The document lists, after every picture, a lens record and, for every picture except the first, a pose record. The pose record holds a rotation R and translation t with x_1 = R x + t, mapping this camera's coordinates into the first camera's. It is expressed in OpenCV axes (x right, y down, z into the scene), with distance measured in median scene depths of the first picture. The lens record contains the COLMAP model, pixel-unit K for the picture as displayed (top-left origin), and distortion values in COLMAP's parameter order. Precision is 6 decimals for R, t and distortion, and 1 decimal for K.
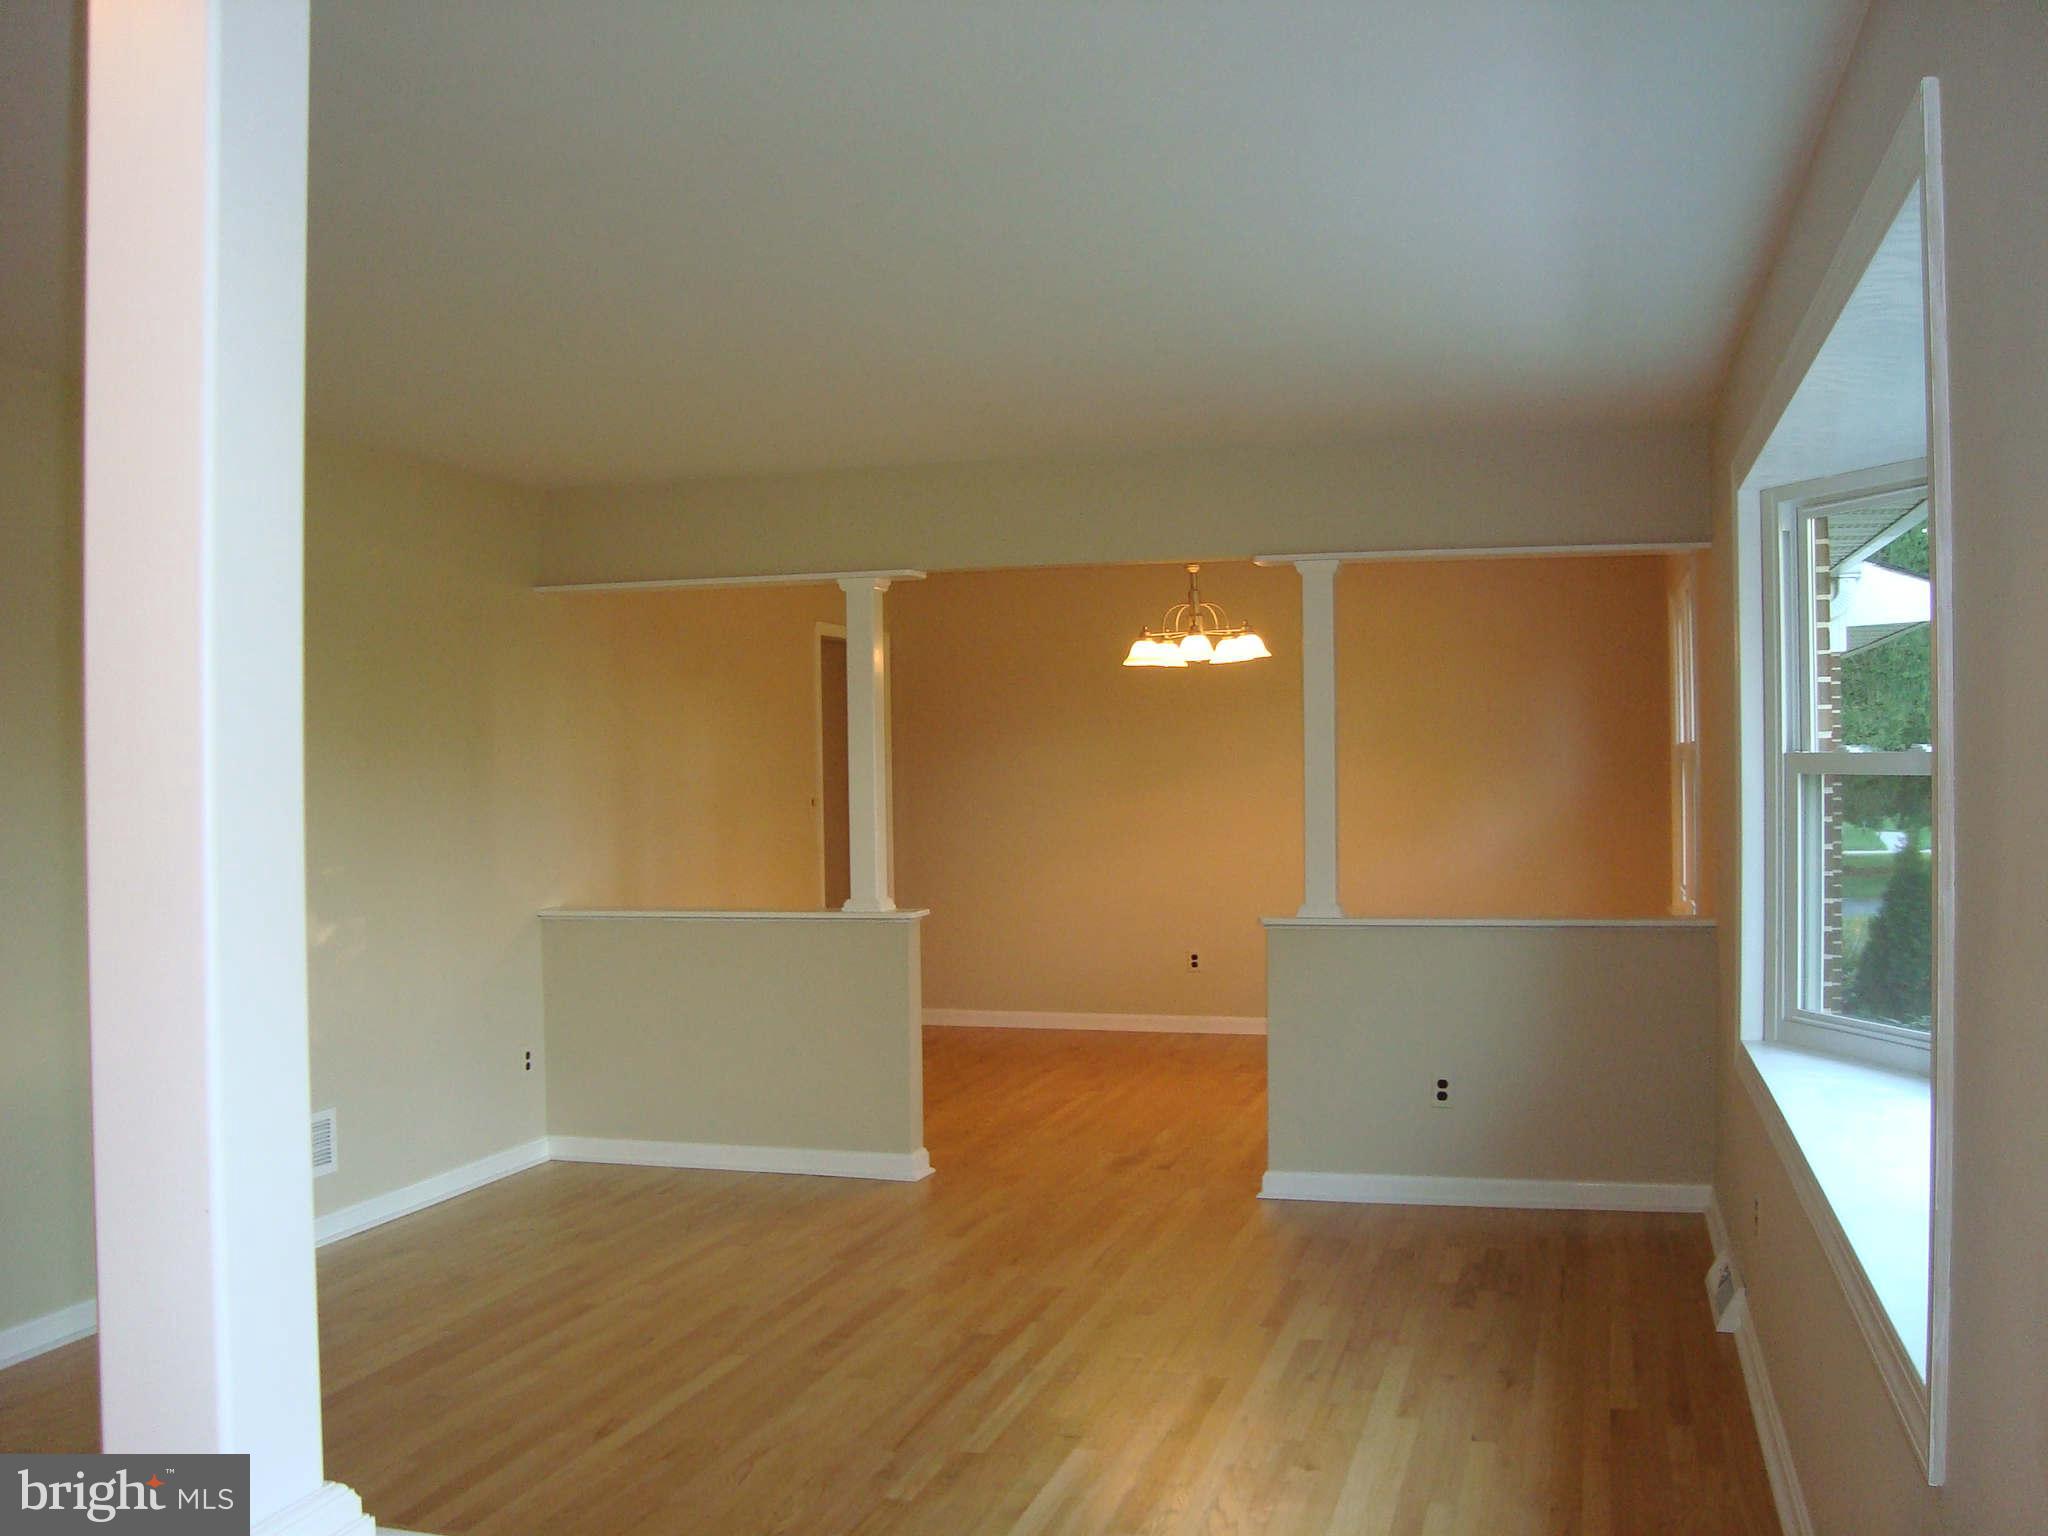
lens RADIAL K [[2008.5, 0, 993.2], [0, 2008.5, 767.0], [0, 0, 1]] dist [-0.200648, 0.209855]
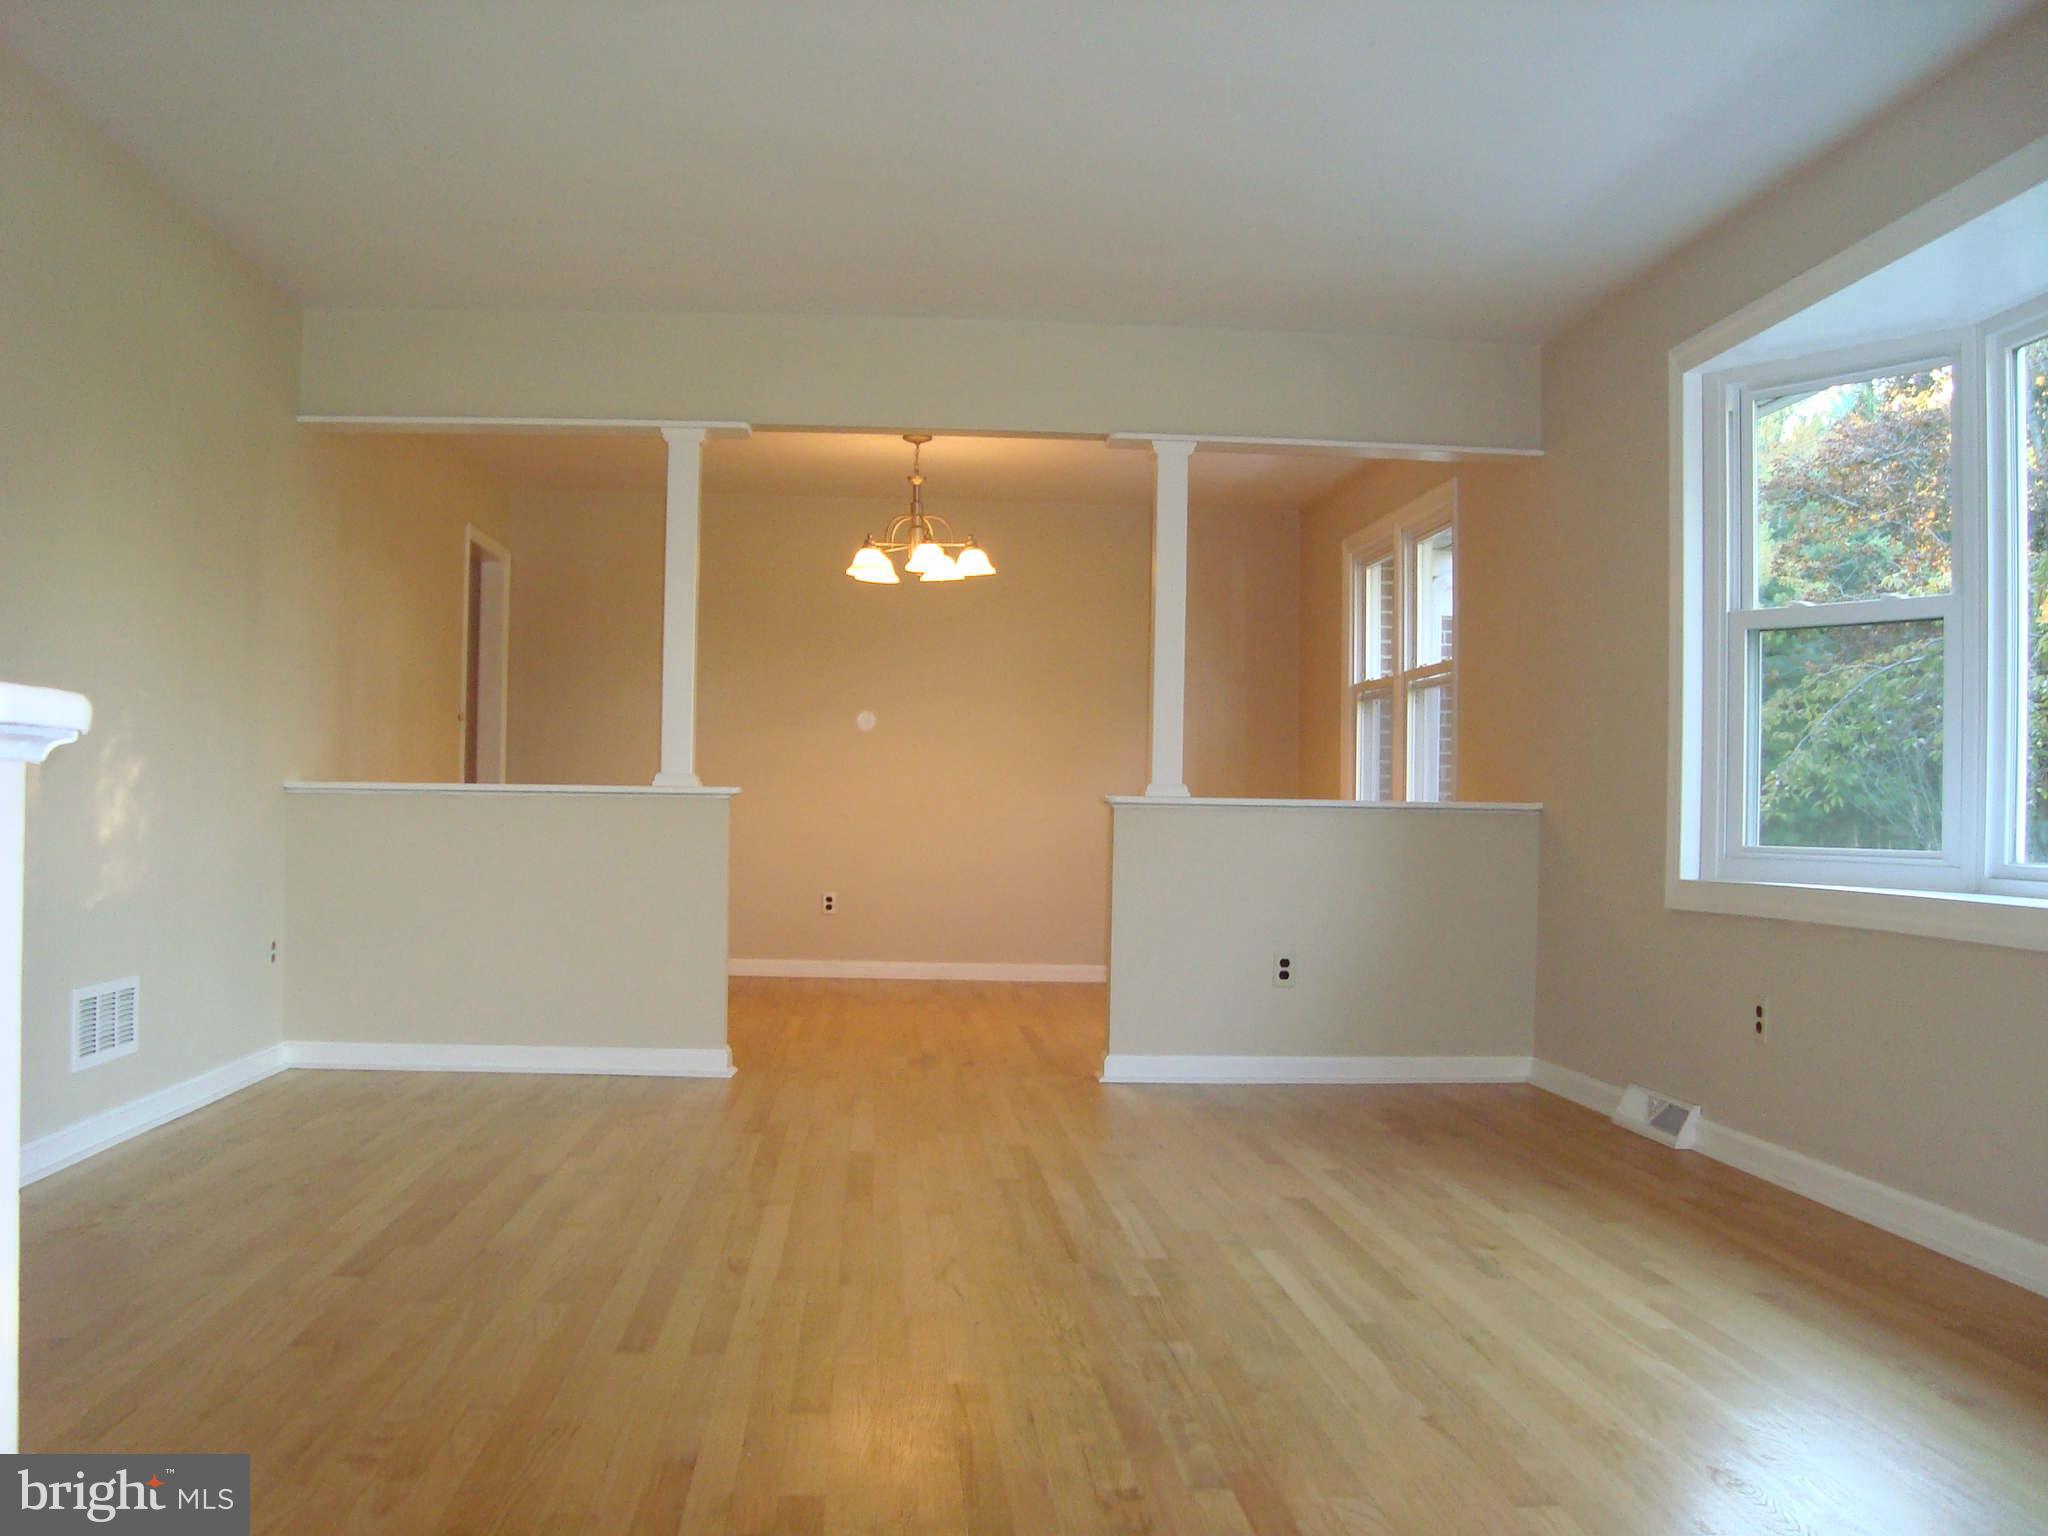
lens RADIAL K [[2008.5, 0, 993.2], [0, 2008.5, 767.0], [0, 0, 1]] dist [-0.200648, 0.209855]
pose [[0.939339, 0.035762, 0.341122, -0.264470], [-0.027722, 0.999212, -0.028416, 0.093079], [-0.341869, 0.017236, 0.939590, 0.090850]]
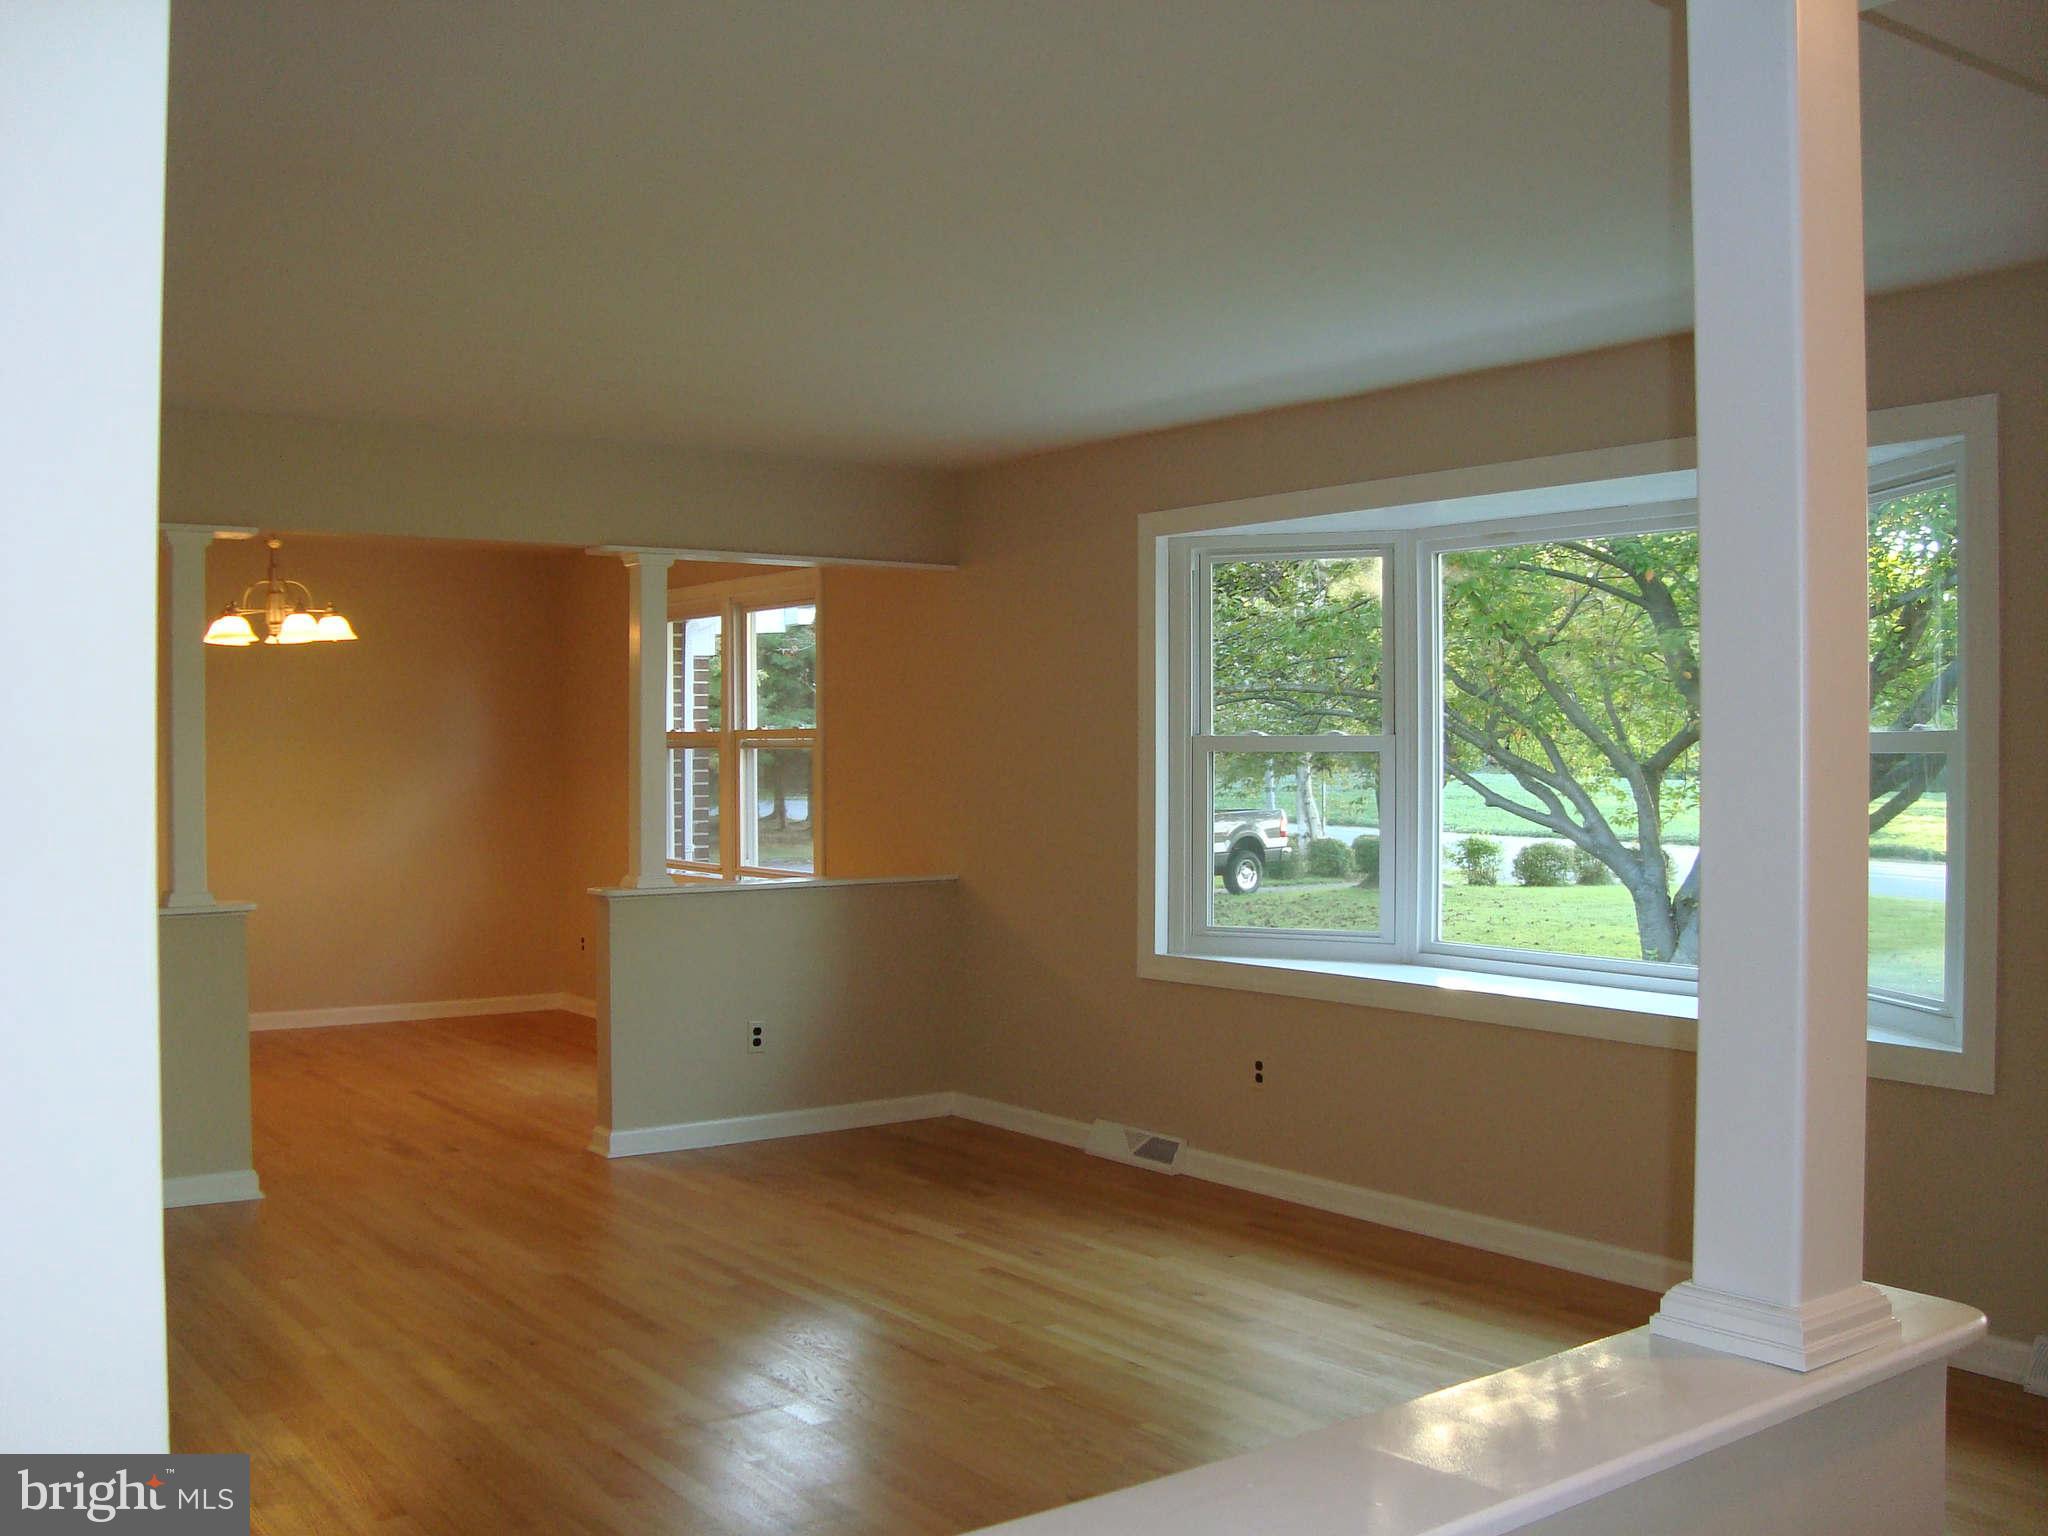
lens RADIAL K [[2018.9, 0, 1024.0], [0, 2018.9, 768.0], [0, 0, 1]] dist [-0.243862, 0.250508]
pose [[0.612448, -0.000790, 0.790511, -0.571909], [0.000110, 1.000000, 0.000915, 0.010873], [-0.790511, -0.000473, 0.612447, 0.191084]]
